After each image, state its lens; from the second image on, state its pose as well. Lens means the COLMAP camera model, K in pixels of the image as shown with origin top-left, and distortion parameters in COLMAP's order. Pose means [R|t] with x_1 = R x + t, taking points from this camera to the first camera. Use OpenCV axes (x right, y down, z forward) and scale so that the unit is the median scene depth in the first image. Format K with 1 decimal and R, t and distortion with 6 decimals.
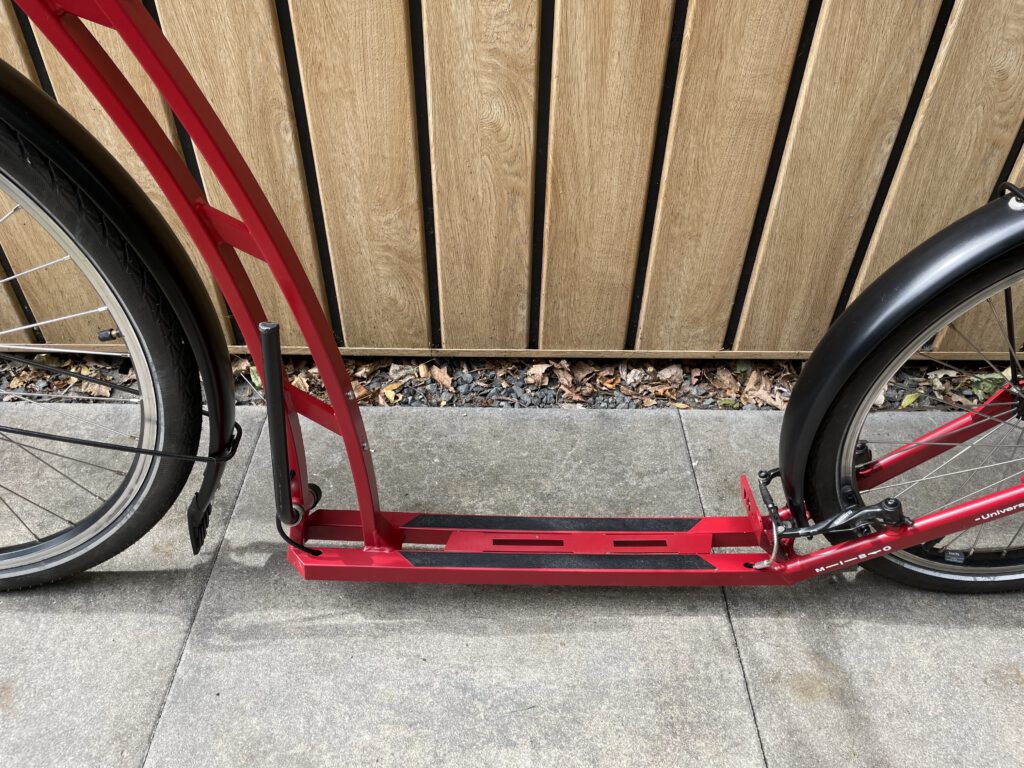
lens RADIAL K [[778.0, 0, 508.3], [0, 778.0, 382.8], [0, 0, 1]] dist [0.093629, -0.125350]
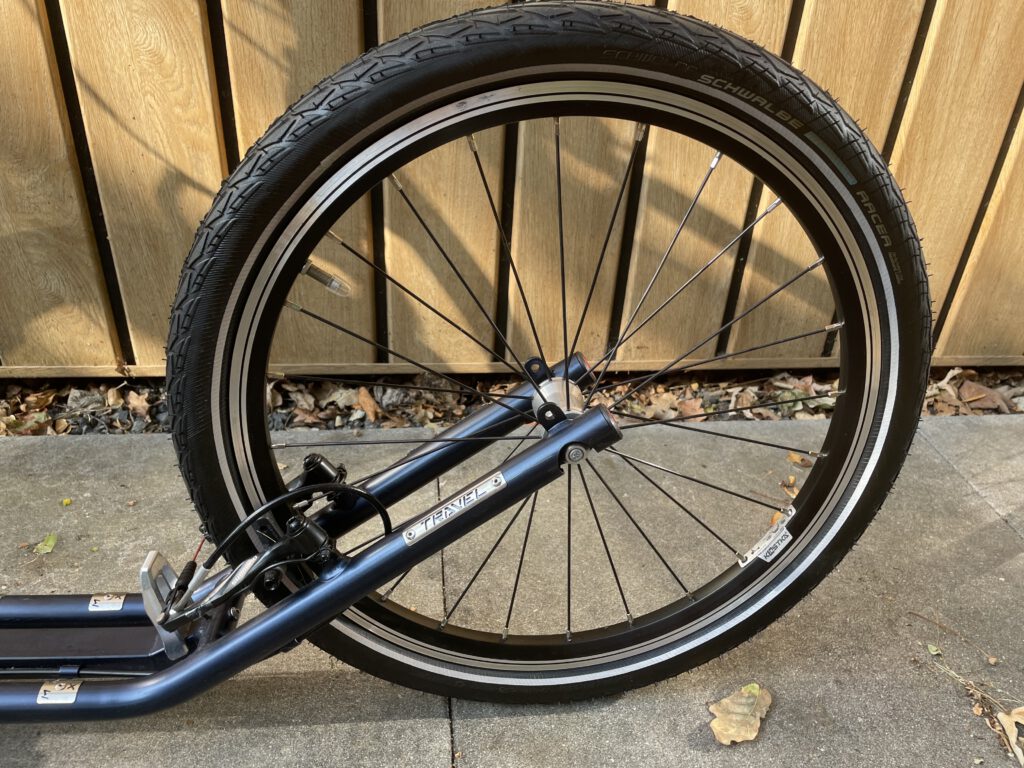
lens RADIAL K [[778.0, 0, 519.2], [0, 778.0, 385.1], [0, 0, 1]] dist [0.093629, -0.125350]
pose [[0.990871, -0.022813, 0.132872, 0.213219], [0.045129, 0.984847, -0.167451, 0.140382], [-0.127039, 0.171919, 0.976885, 0.203162]]
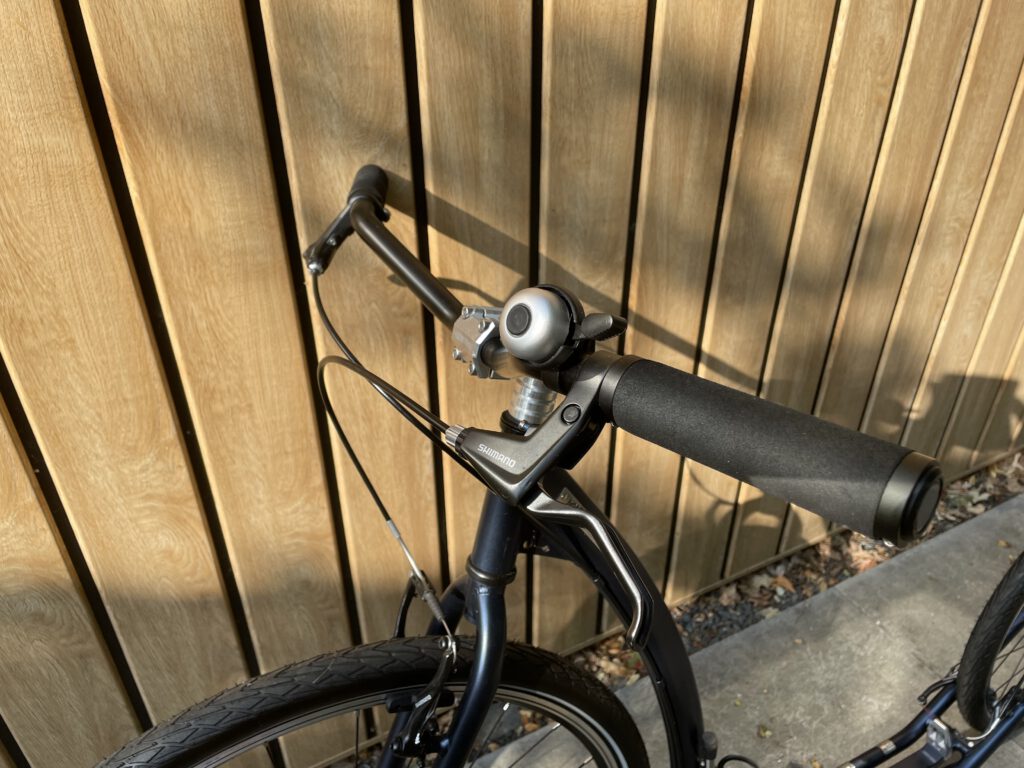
lens RADIAL K [[778.0, 0, 501.2], [0, 778.0, 393.8], [0, 0, 1]] dist [0.093629, -0.125350]
pose [[0.884107, -0.270298, 0.381174, -0.812750], [0.317883, 0.945786, -0.066633, -0.417187], [-0.342498, 0.180079, 0.922099, -0.177812]]
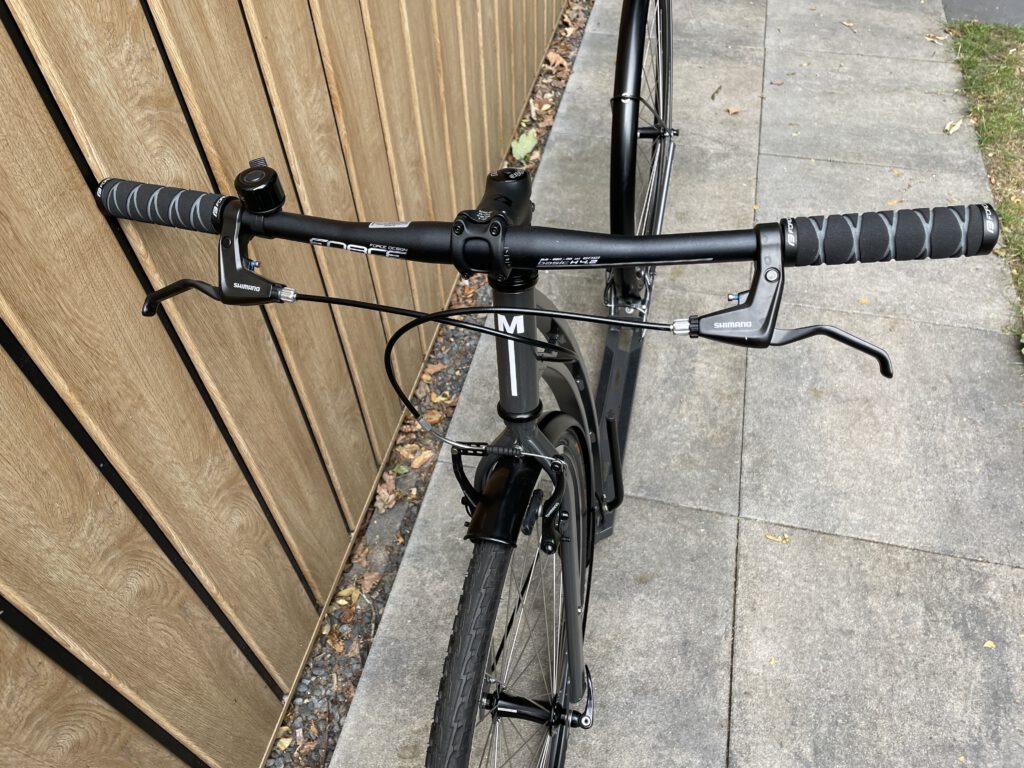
lens RADIAL K [[778.0, 0, 510.0], [0, 778.0, 383.8], [0, 0, 1]] dist [0.093629, -0.125350]
pose [[0.221007, -0.761560, 0.609248, -1.092701], [0.657274, 0.577823, 0.483850, -0.684209], [-0.720518, 0.293508, 0.628257, -0.007397]]
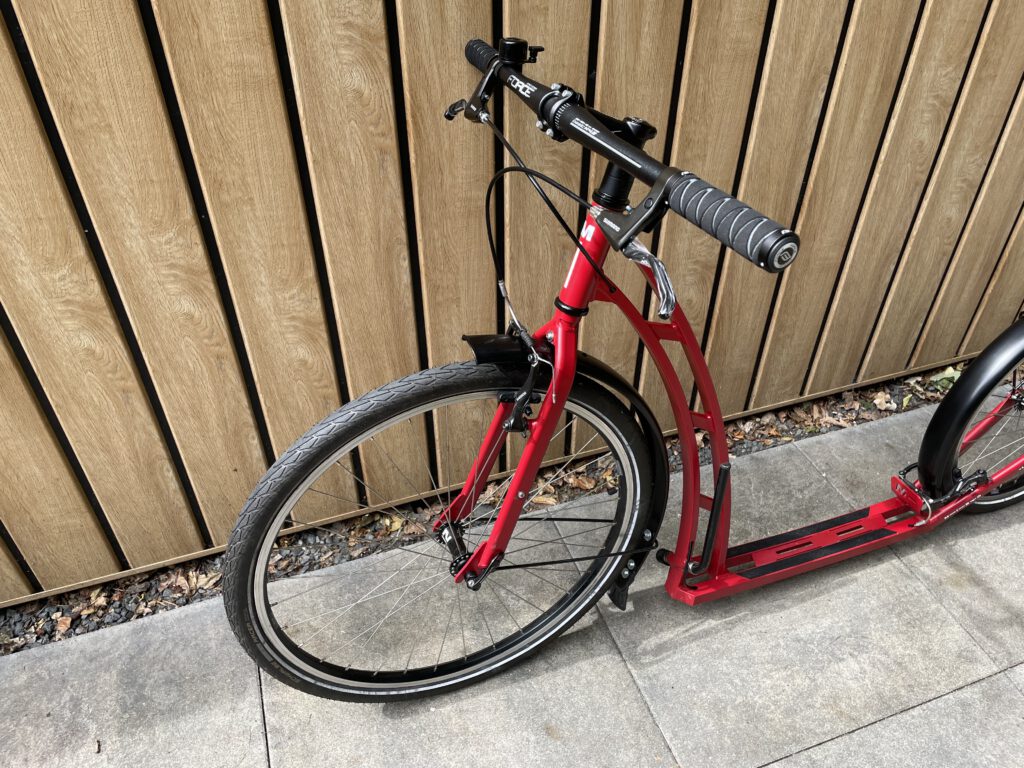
lens RADIAL K [[778.0, 0, 508.4], [0, 778.0, 387.6], [0, 0, 1]] dist [0.093629, -0.125350]
pose [[0.941776, -0.223426, 0.251273, -0.729604], [0.227847, 0.973626, 0.011750, -0.234470], [-0.247271, 0.046186, 0.967845, -0.400508]]
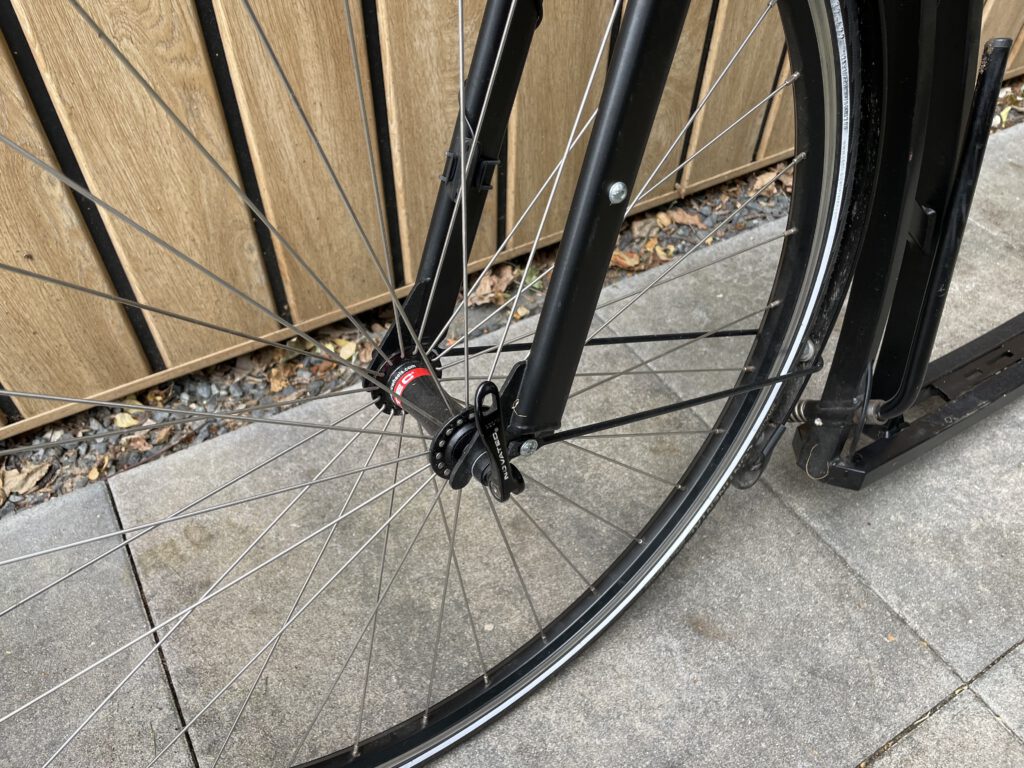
lens RADIAL K [[778.0, 0, 504.9], [0, 778.0, 396.7], [0, 0, 1]] dist [0.093629, -0.125350]
pose [[0.856514, -0.378688, 0.350684, -0.795015], [0.330031, 0.924243, 0.191976, -0.072071], [-0.396816, -0.048694, 0.916606, 0.213197]]
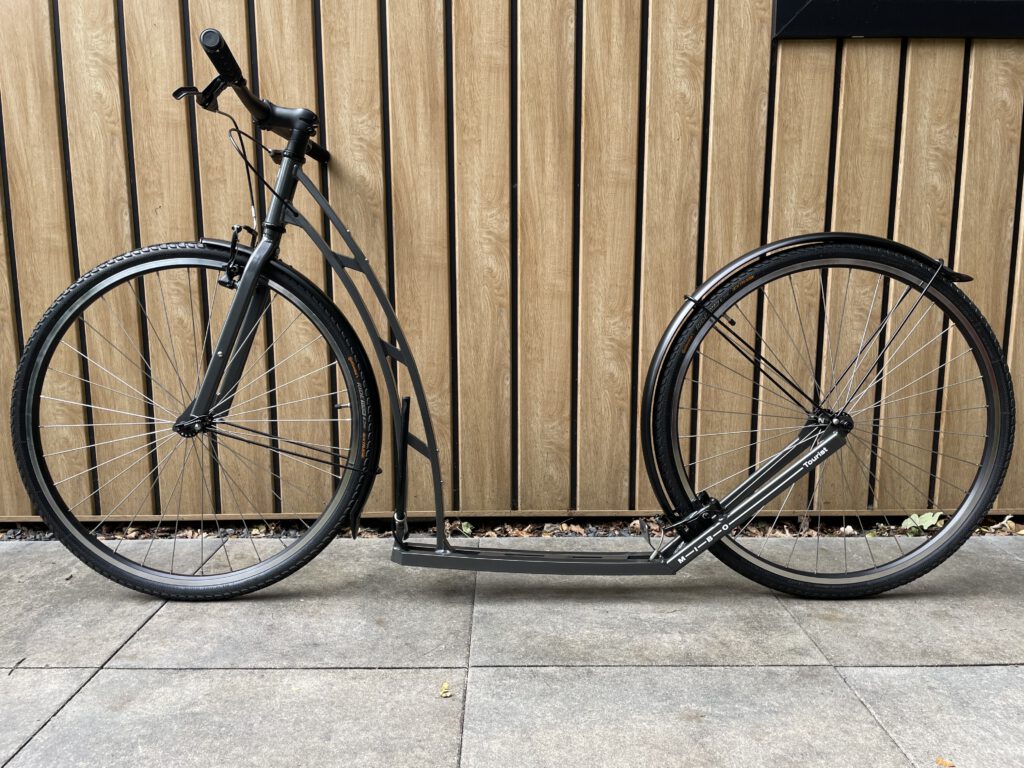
lens RADIAL K [[778.0, 0, 506.9], [0, 778.0, 385.5], [0, 0, 1]] dist [0.093629, -0.125350]
pose [[0.999862, -0.015370, 0.006320, -0.269772], [0.016401, 0.851355, -0.524334, 0.667123], [0.002679, 0.524365, 0.851489, -0.615771]]
